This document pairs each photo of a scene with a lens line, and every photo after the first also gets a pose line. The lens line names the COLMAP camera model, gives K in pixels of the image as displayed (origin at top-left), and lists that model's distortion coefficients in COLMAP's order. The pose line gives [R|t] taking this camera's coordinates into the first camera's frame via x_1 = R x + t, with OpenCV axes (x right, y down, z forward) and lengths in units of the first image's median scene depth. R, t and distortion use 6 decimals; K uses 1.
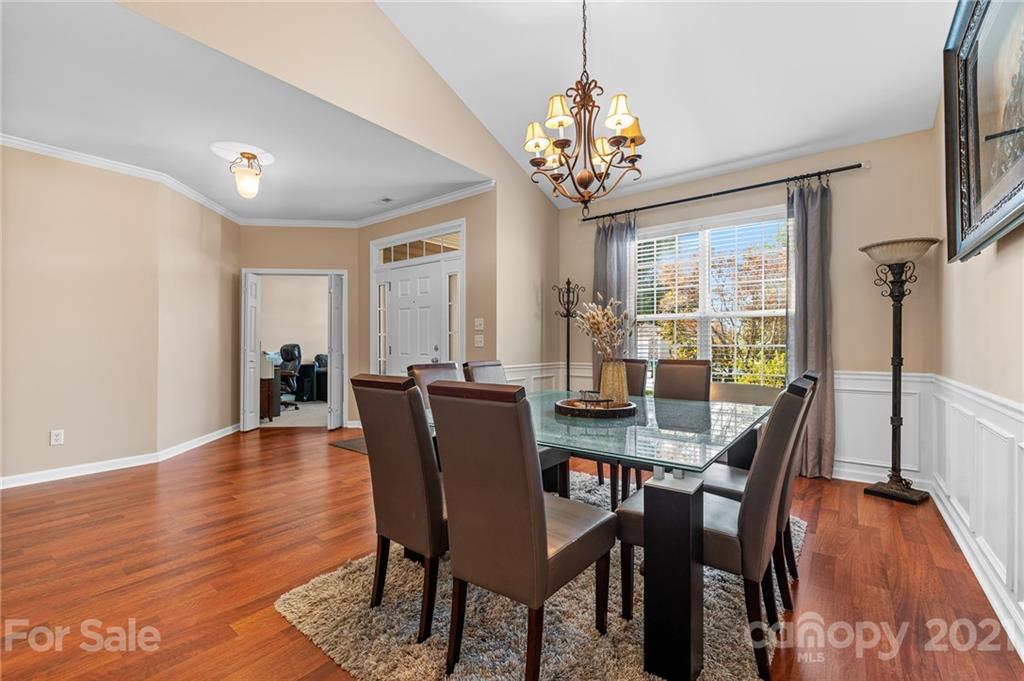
lens RADIAL K [[436.1, 0, 510.4], [0, 436.1, 345.4], [0, 0, 1]] dist [-0.002142, -0.000100]
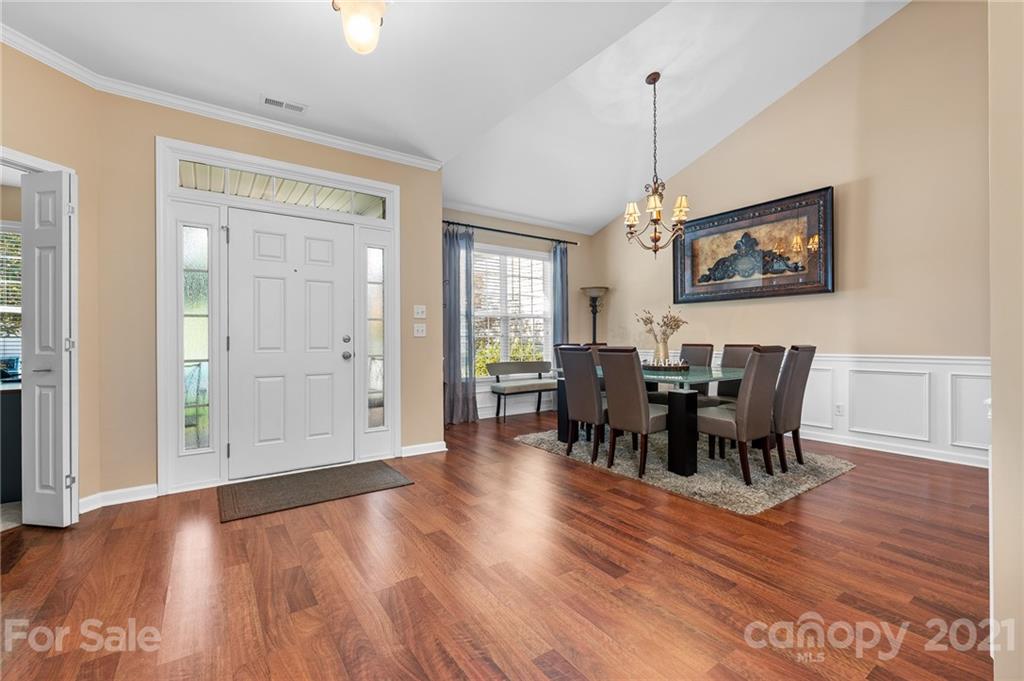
lens RADIAL K [[433.7, 0, 517.7], [0, 433.7, 338.9], [0, 0, 1]] dist [0.000797, 0.000059]
pose [[0.284083, 0.001979, 0.958798, -1.208842], [0.011483, 0.999919, -0.005466, 0.020542], [-0.958731, 0.012562, 0.284037, 0.764762]]
